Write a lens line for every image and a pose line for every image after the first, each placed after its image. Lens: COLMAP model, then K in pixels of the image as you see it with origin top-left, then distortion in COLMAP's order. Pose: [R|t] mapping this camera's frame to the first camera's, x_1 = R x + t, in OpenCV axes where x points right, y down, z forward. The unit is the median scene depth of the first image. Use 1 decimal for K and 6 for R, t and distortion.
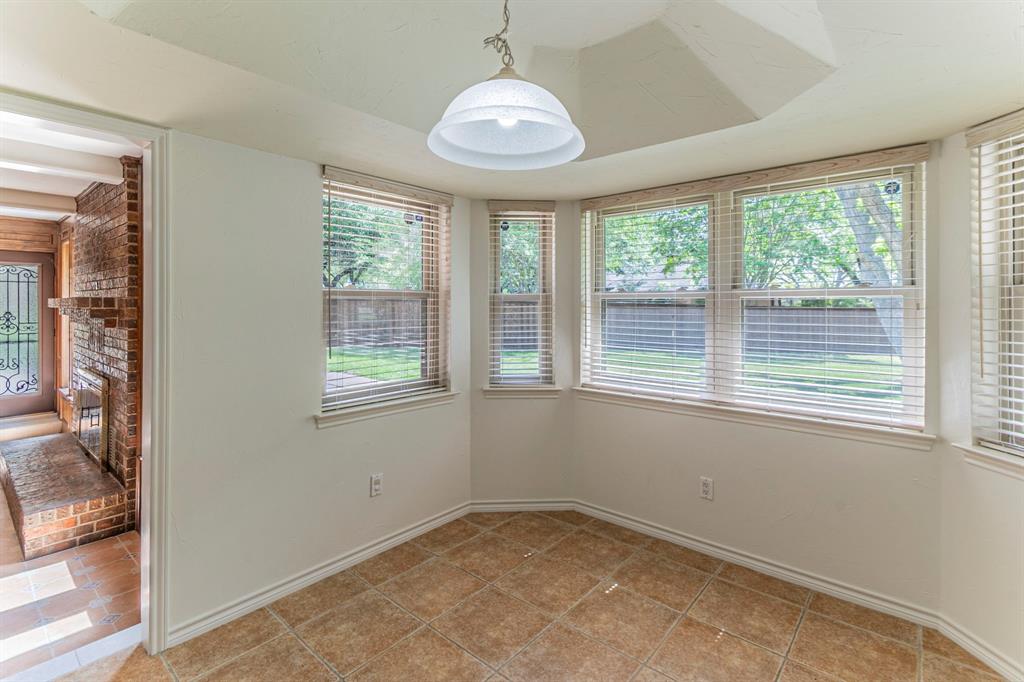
lens RADIAL K [[480.5, 0, 506.3], [0, 480.5, 307.1], [0, 0, 1]] dist [0.001193, -0.001289]
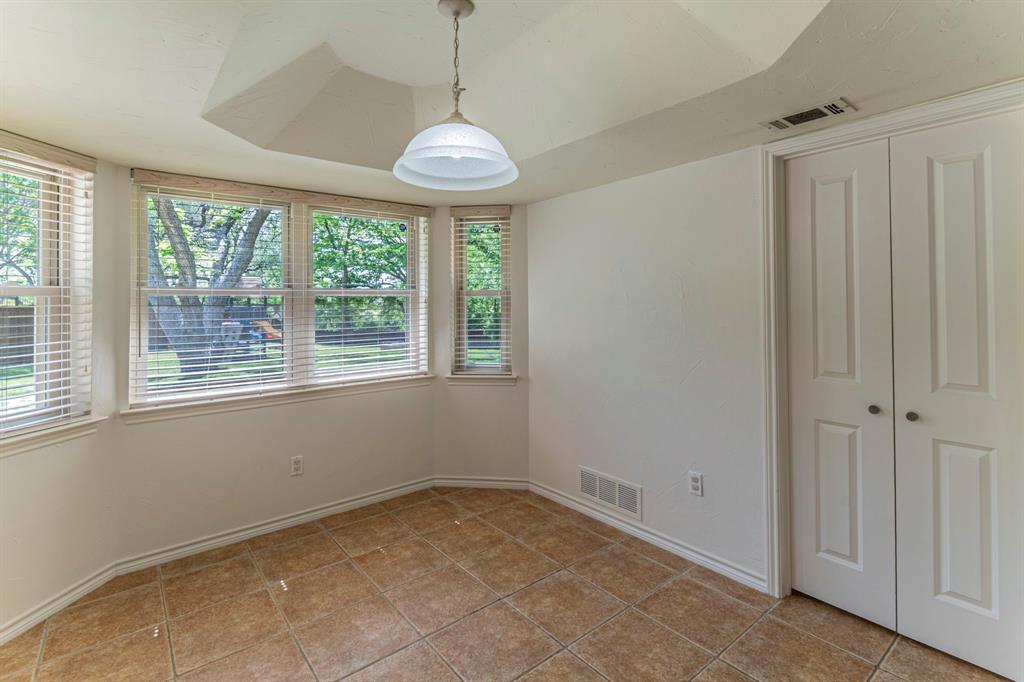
lens RADIAL K [[488.7, 0, 510.8], [0, 488.7, 291.3], [0, 0, 1]] dist [0.000918, -0.000823]
pose [[0.175601, 0.011830, 0.984390, -0.654469], [0.011502, 0.999835, -0.014067, -0.007248], [-0.984394, 0.013793, 0.175436, 0.321405]]
